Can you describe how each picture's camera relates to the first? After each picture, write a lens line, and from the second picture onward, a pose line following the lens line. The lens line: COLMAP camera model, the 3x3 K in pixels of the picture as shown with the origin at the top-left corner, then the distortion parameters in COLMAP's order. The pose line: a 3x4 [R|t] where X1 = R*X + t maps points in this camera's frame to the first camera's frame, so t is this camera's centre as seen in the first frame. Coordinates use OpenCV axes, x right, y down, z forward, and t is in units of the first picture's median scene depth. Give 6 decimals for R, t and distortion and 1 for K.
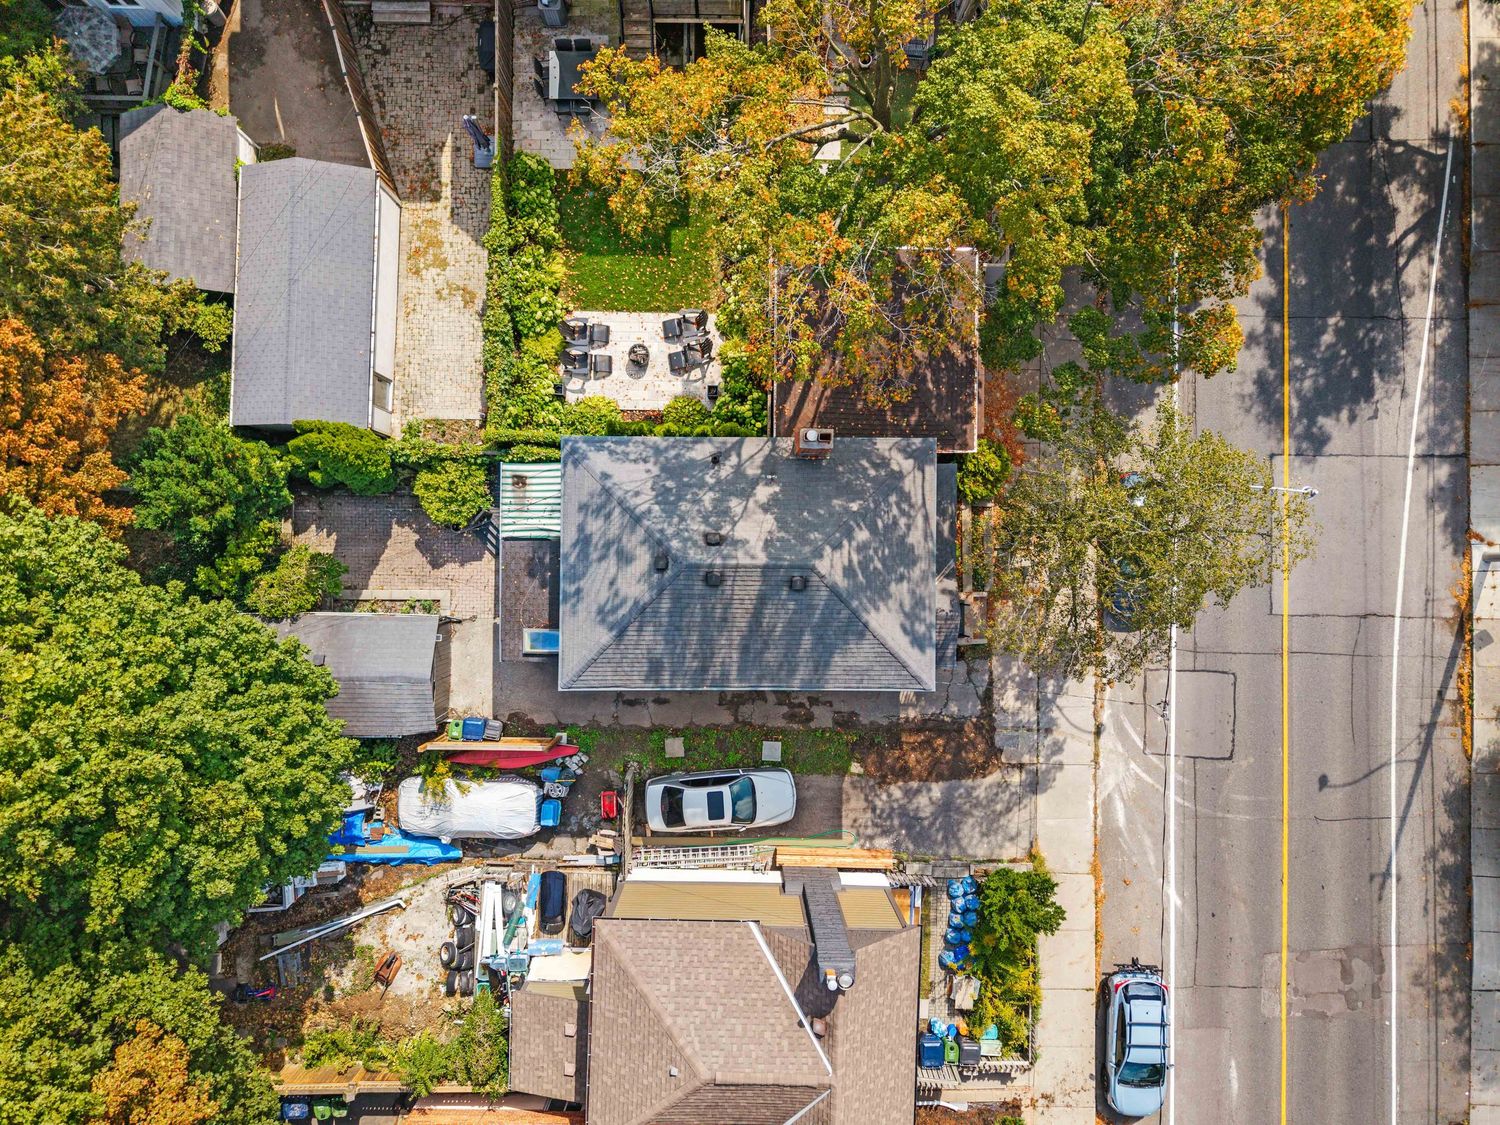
lens RADIAL K [[984.0, 0, 750.0], [0, 984.0, 562.5], [0, 0, 1]] dist [0.014001, -0.002502]
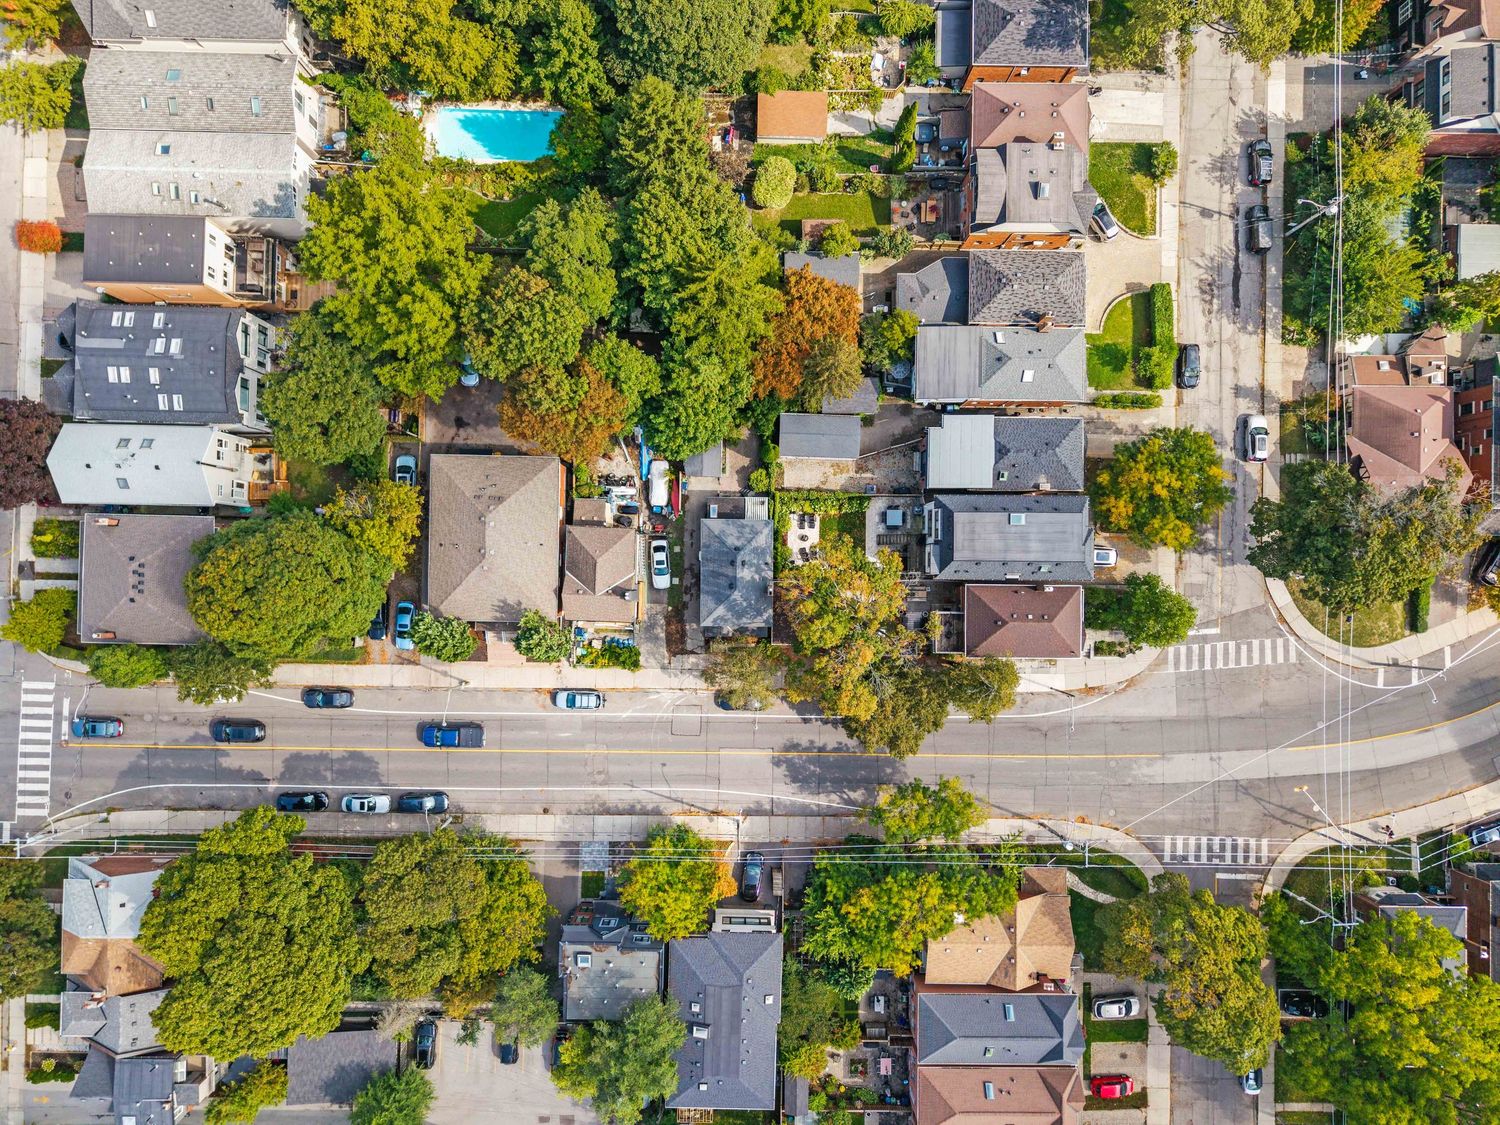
lens RADIAL K [[984.0, 0, 750.0], [0, 984.0, 562.5], [0, 0, 1]] dist [0.014001, -0.002502]
pose [[-0.002570, 0.999715, -0.023739, 0.037377], [-0.999967, -0.002752, -0.007624, -0.015448], [-0.007687, 0.023719, 0.999689, -2.088818]]
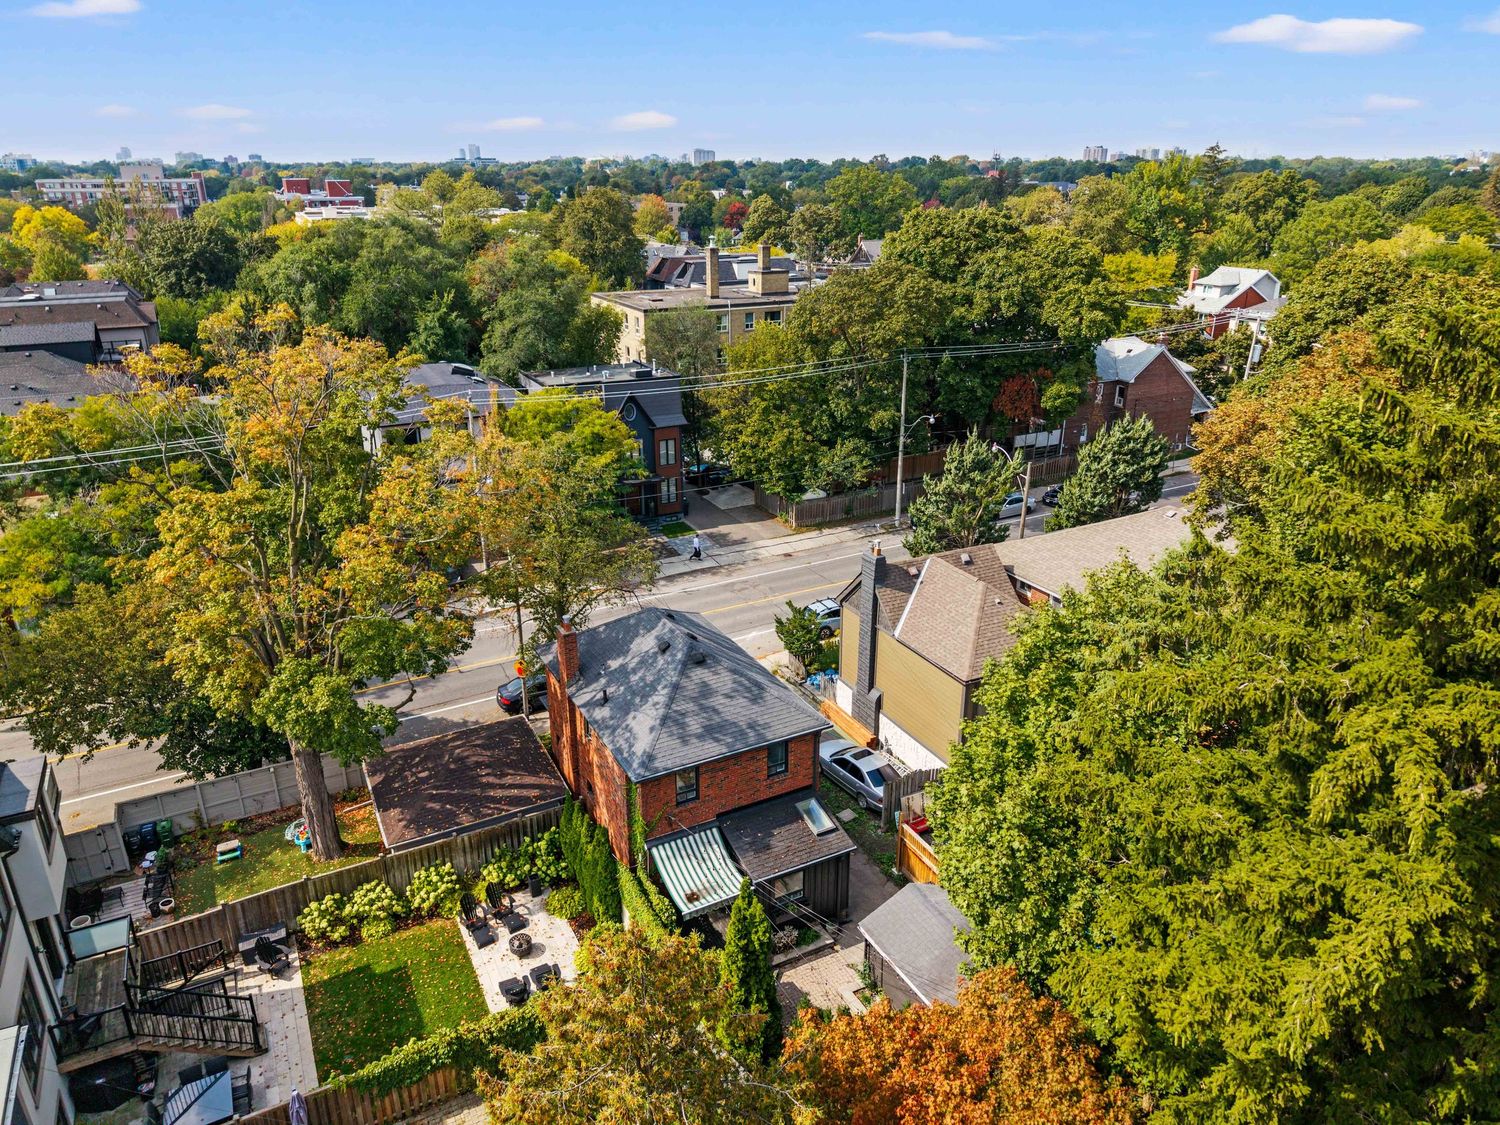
lens RADIAL K [[984.0, 0, 750.0], [0, 984.0, 562.5], [0, 0, 1]] dist [0.014001, -0.002502]
pose [[-0.483985, -0.324628, 0.812634, -0.875364], [0.874917, -0.161802, 0.456443, -0.392703], [-0.016688, 0.931899, 0.362333, 0.312926]]
